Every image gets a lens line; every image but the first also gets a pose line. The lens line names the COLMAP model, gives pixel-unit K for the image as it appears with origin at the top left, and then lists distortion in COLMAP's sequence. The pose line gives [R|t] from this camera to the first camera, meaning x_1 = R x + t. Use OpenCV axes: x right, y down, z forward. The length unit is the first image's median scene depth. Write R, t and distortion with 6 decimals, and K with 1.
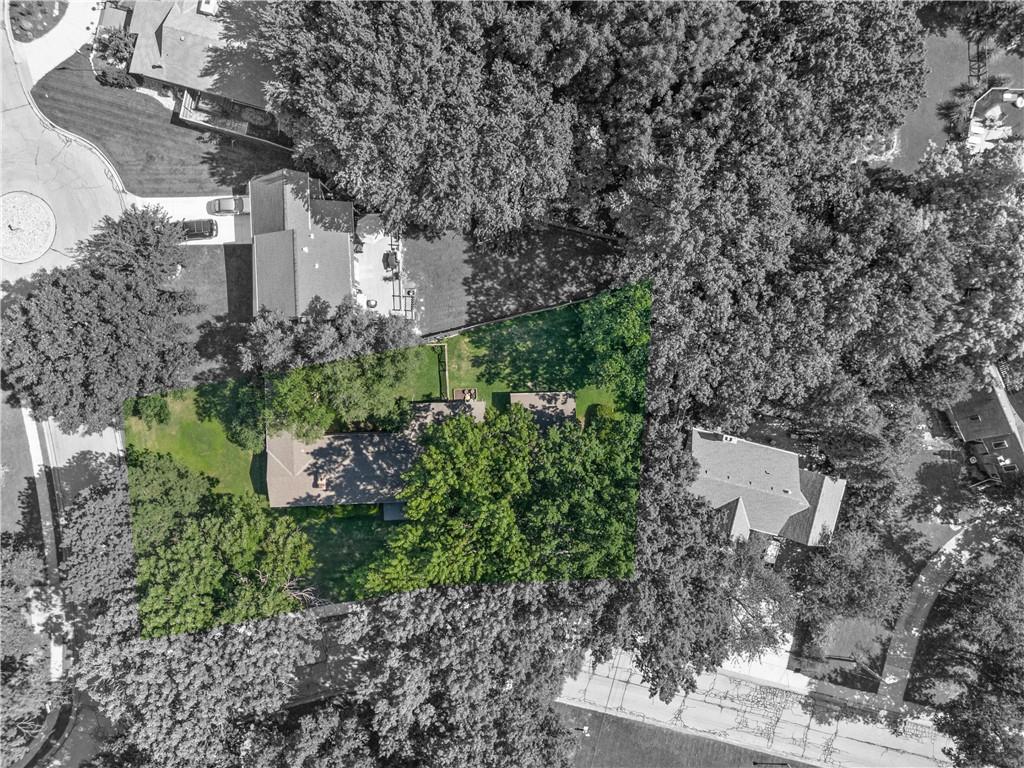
lens RADIAL K [[750.7, 0, 505.4], [0, 750.7, 398.2], [0, 0, 1]] dist [0.077922, -0.086064]
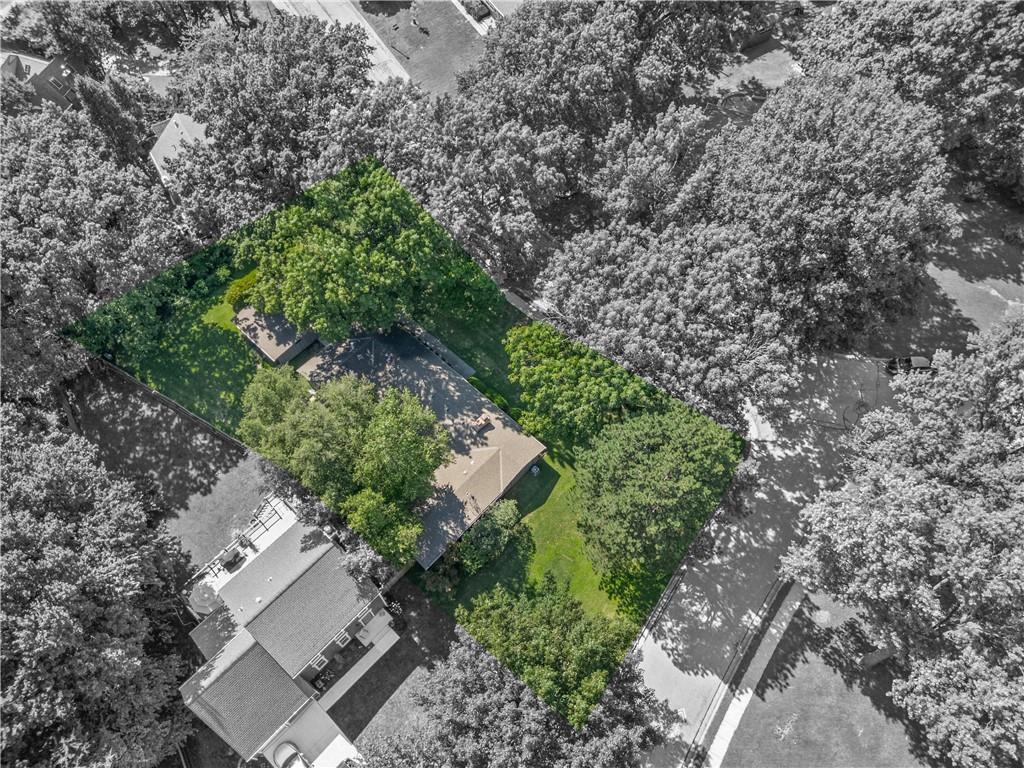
lens RADIAL K [[749.3, 0, 510.8], [0, 749.3, 387.0], [0, 0, 1]] dist [0.081496, -0.090905]
pose [[-0.708153, -0.620338, 0.337195, -0.517039], [0.705984, -0.629102, 0.325296, -0.118939], [0.010337, 0.468414, 0.883449, 0.201965]]
